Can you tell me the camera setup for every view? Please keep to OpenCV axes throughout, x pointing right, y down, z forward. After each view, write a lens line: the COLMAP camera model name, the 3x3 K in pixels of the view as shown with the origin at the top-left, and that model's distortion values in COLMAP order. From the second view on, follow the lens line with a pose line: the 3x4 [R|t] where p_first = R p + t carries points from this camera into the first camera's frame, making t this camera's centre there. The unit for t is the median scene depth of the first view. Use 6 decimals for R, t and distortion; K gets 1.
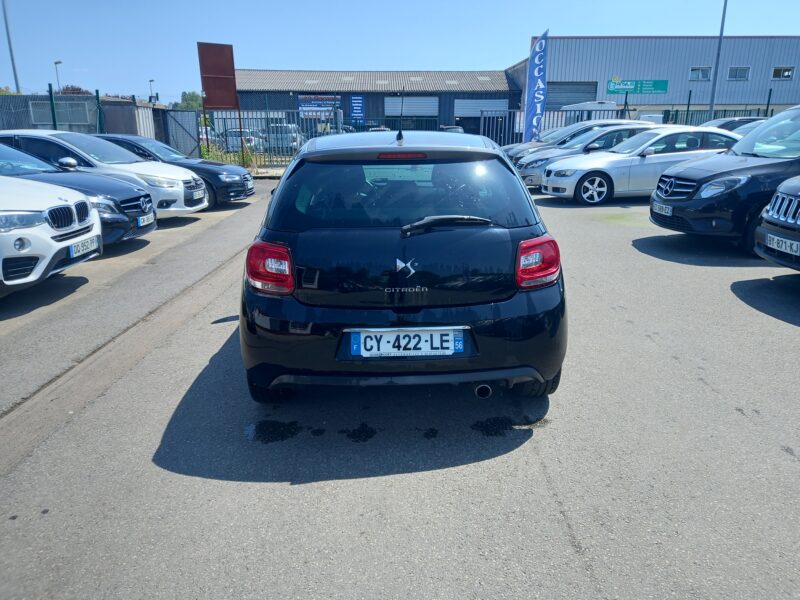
lens RADIAL K [[584.8, 0, 403.7], [0, 584.8, 296.3], [0, 0, 1]] dist [0.073170, -0.057259]
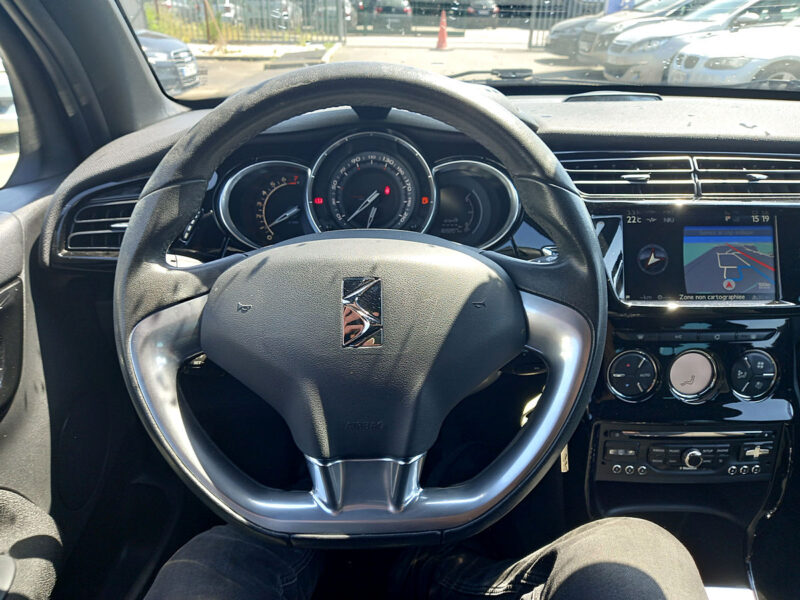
lens RADIAL K [[613.0, 0, 401.6], [0, 613.0, 302.3], [0, 0, 1]] dist [0.070221, -0.083129]
pose [[0.999617, 0.026702, -0.007263, -0.025326], [-0.025084, 0.985180, 0.169679, -0.062325], [0.011686, -0.169432, 0.985473, 0.304525]]
